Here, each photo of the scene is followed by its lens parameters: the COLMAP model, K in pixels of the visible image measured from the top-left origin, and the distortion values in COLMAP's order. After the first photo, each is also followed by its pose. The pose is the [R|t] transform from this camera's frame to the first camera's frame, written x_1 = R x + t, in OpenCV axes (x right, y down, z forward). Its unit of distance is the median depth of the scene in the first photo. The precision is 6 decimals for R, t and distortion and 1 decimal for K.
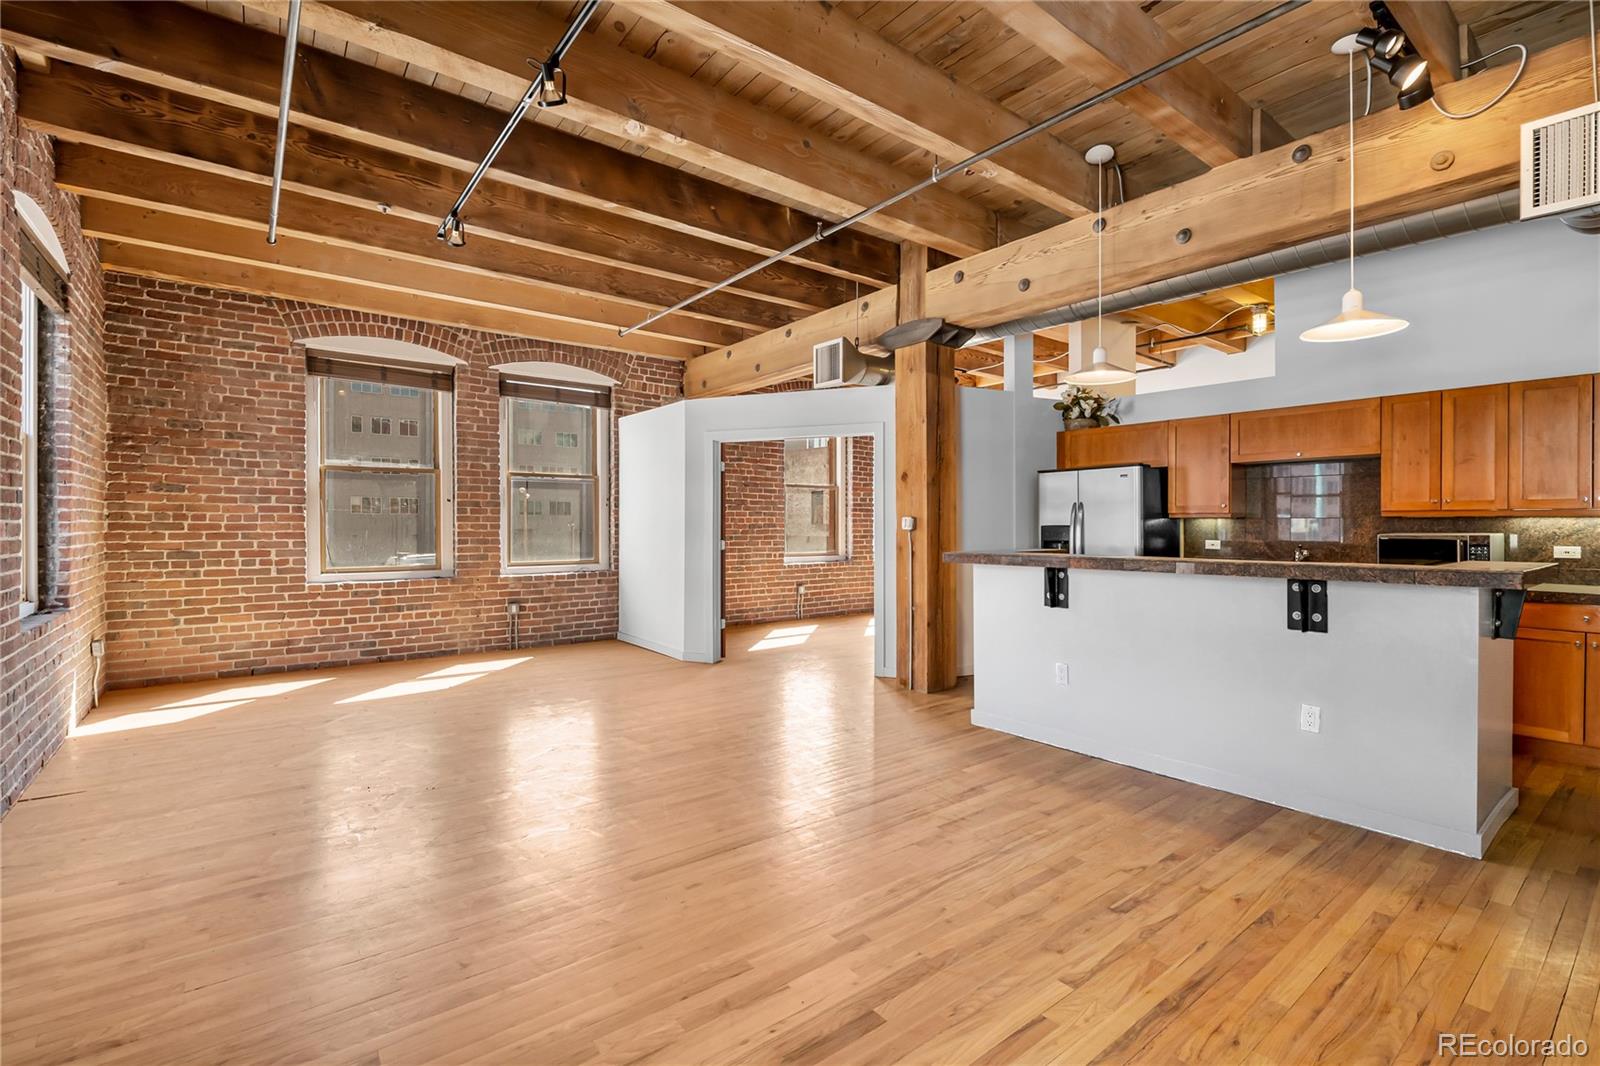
lens RADIAL K [[718.2, 0, 806.0], [0, 718.2, 526.8], [0, 0, 1]] dist [-0.002107, -0.004270]
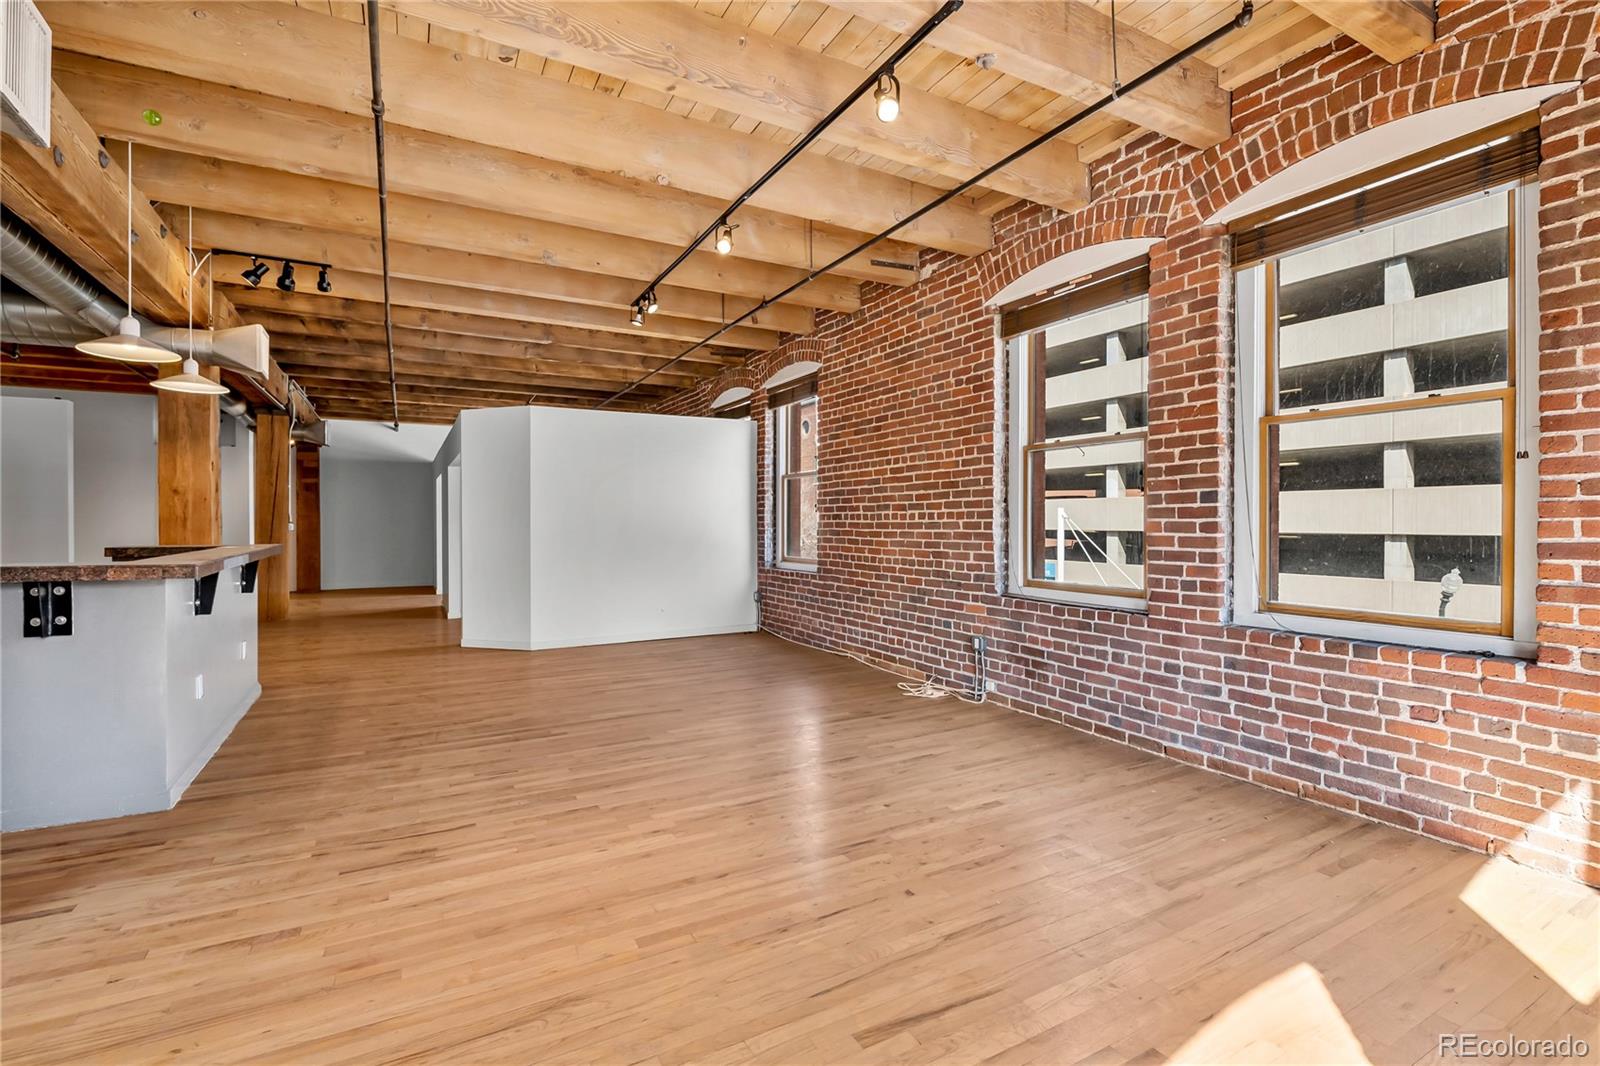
lens RADIAL K [[727.0, 0, 802.1], [0, 727.0, 536.1], [0, 0, 1]] dist [-0.001521, -0.003923]
pose [[-0.986531, -0.003441, 0.163536, -0.432155], [0.000533, 0.999706, 0.024252, -0.006244], [-0.163571, 0.024012, -0.986239, 1.406251]]
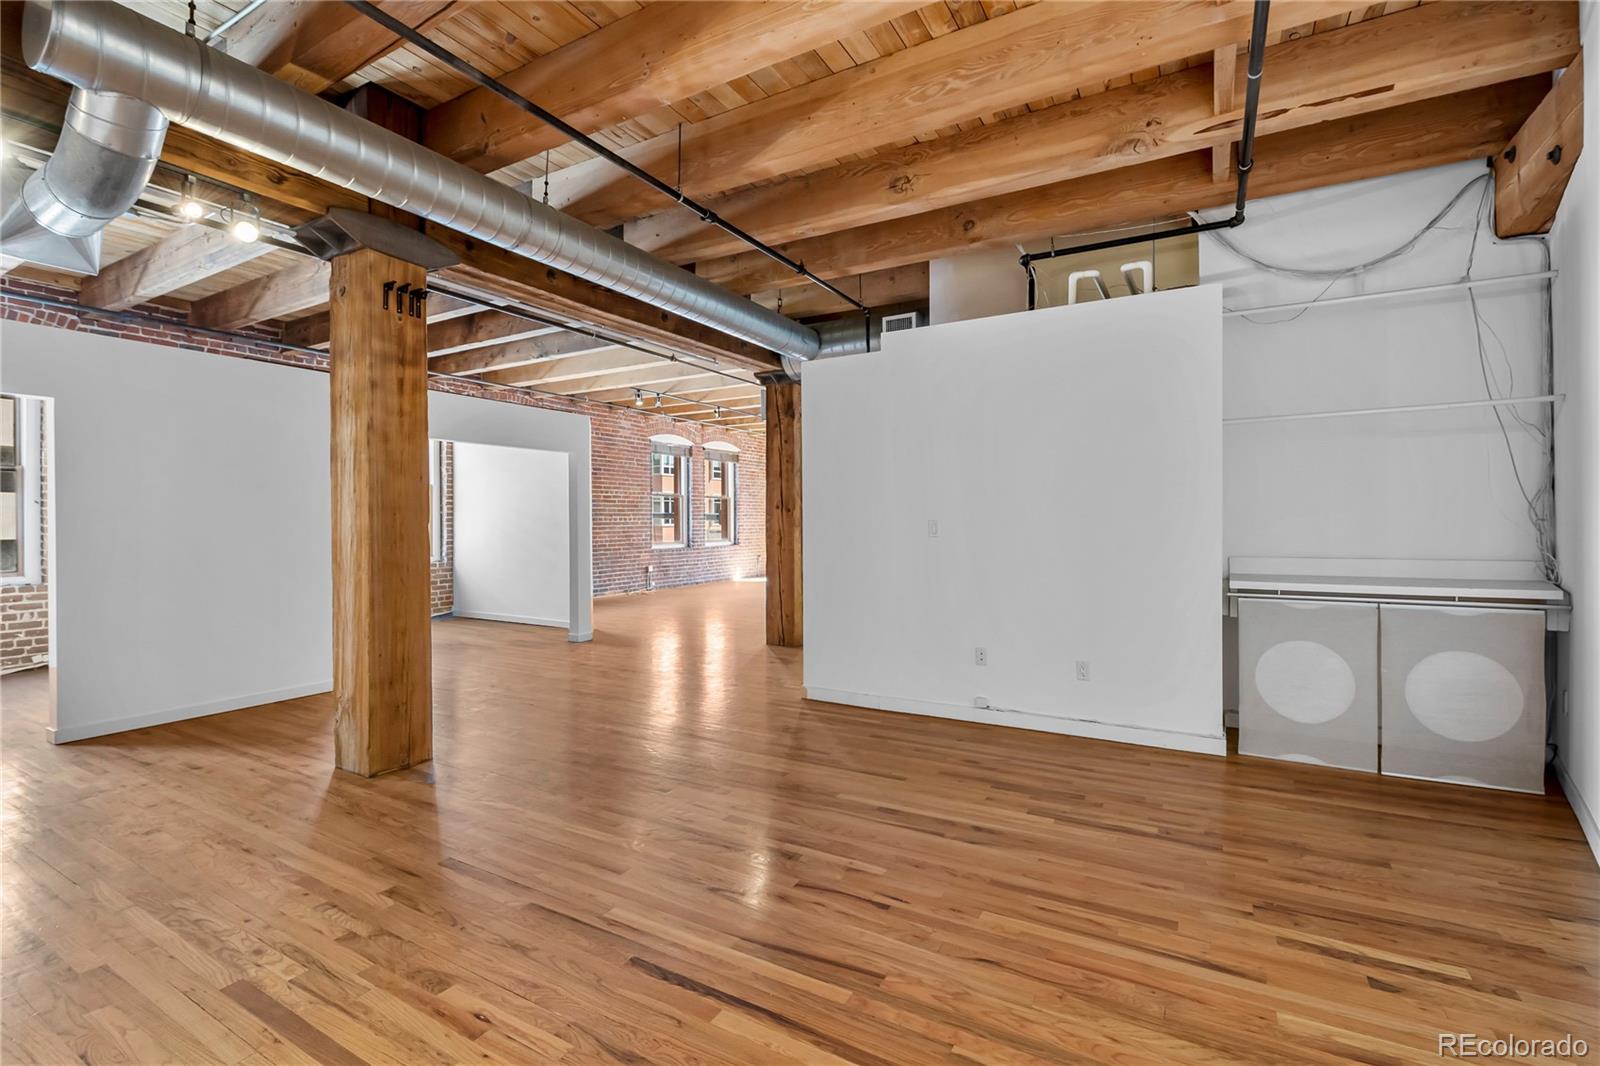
lens RADIAL K [[714.9, 0, 800.8], [0, 714.9, 522.2], [0, 0, 1]] dist [-0.002823, -0.003818]
pose [[0.370819, -0.001528, -0.928704, 2.011455], [0.002681, 0.999996, -0.000575, 0.003578], [0.928701, -0.002277, 0.370822, -0.042201]]
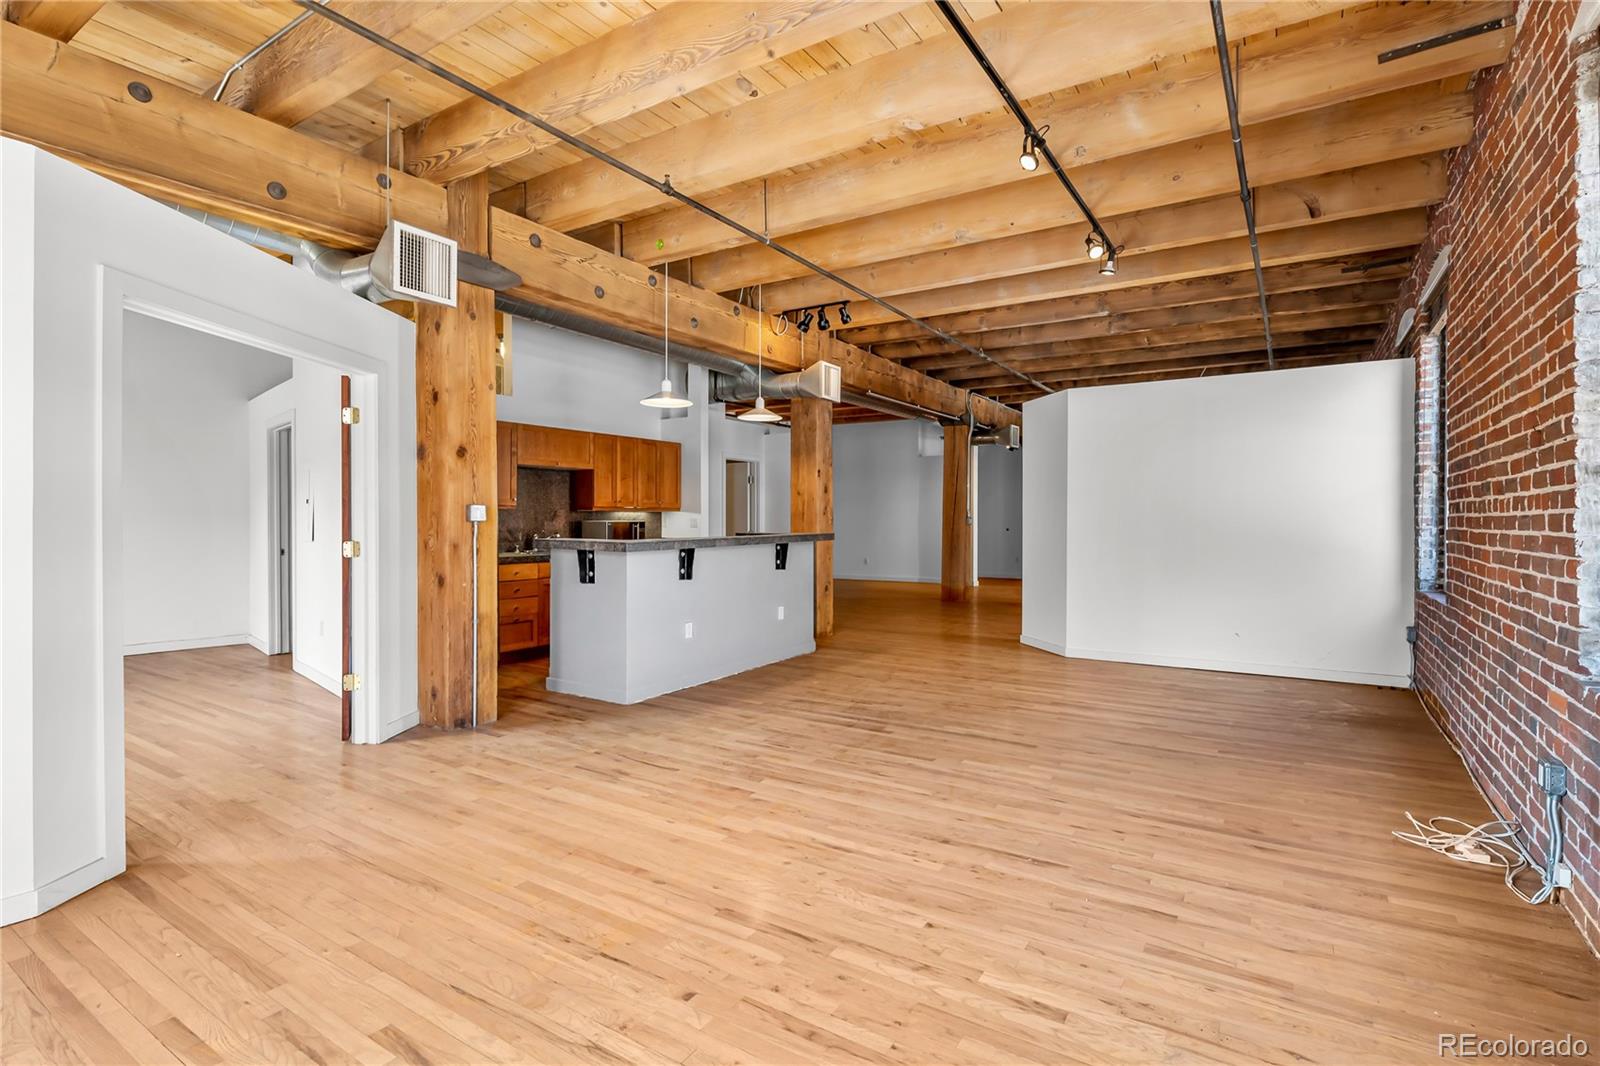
lens RADIAL K [[767.3, 0, 799.6], [0, 767.3, 523.2], [0, 0, 1]] dist [-0.001469, -0.001005]
pose [[-0.325395, -0.007850, 0.945546, -0.806761], [0.002500, 0.999955, 0.009162, -0.000735], [-0.945575, 0.005345, -0.325361, 0.998136]]
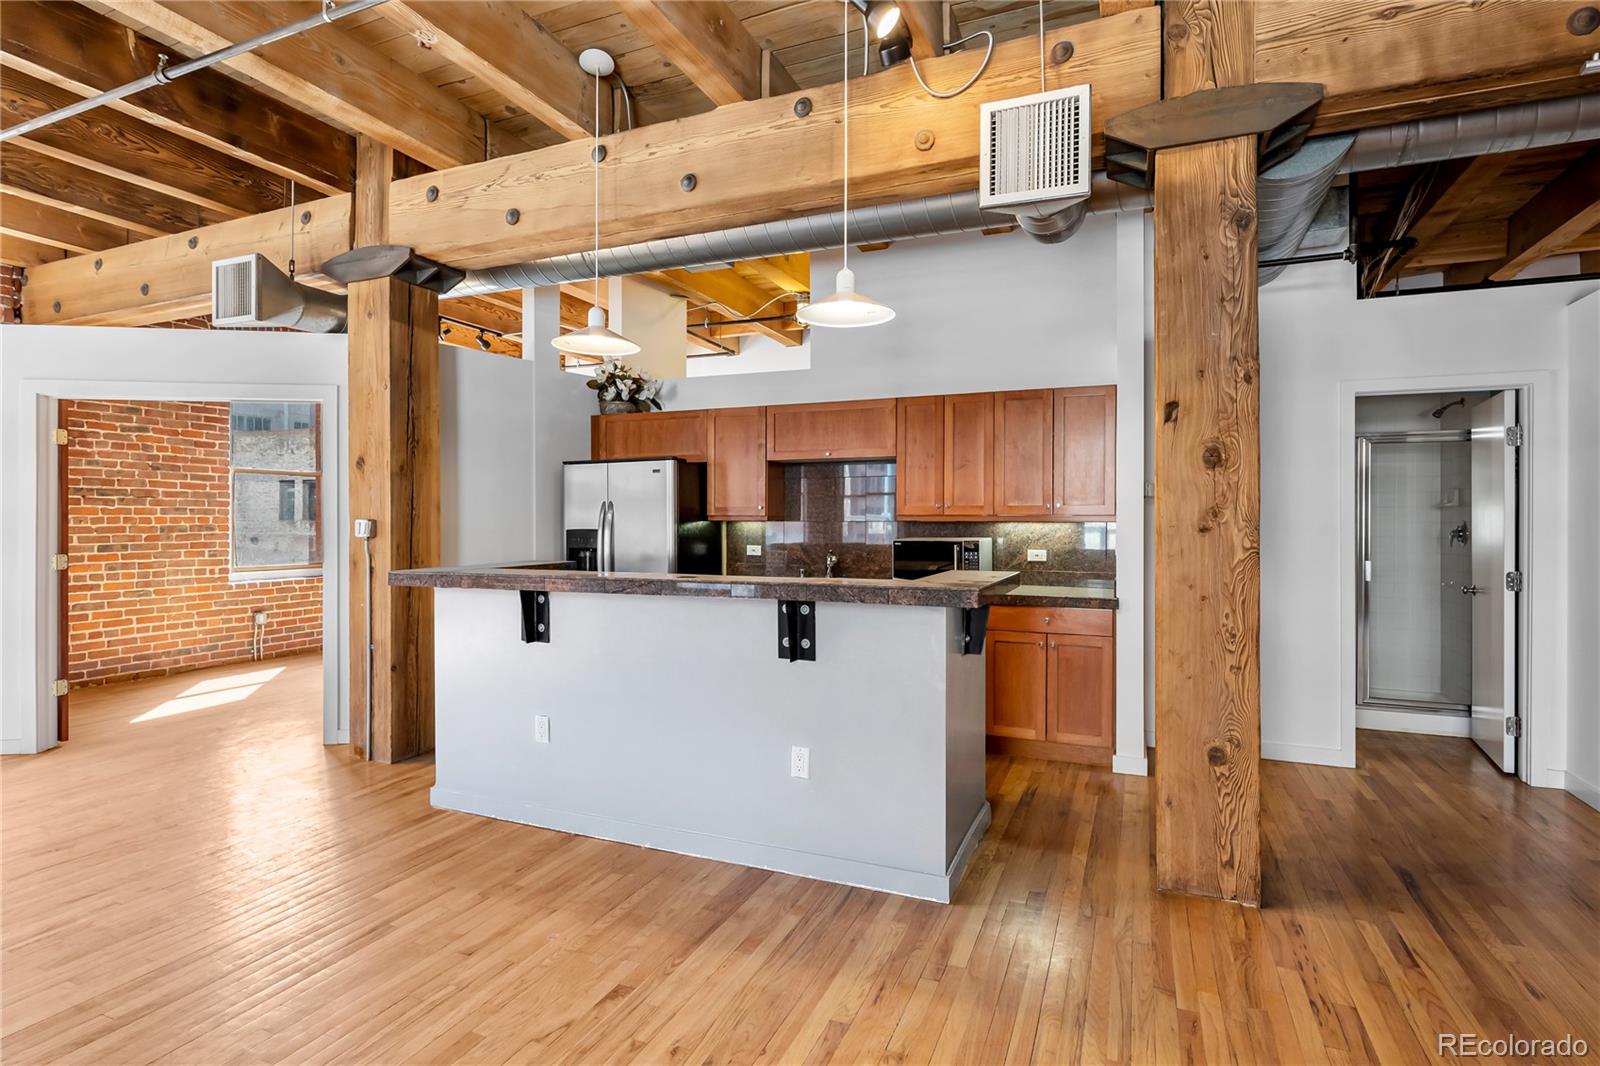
lens RADIAL K [[794.9, 0, 801.3], [0, 794.9, 521.9], [0, 0, 1]] dist [-0.000286, -0.001116]
pose [[0.876747, 0.000180, 0.480951, 0.152411], [0.000815, 0.999998, -0.001861, -0.009985], [-0.480951, 0.002024, 0.876745, 0.103575]]
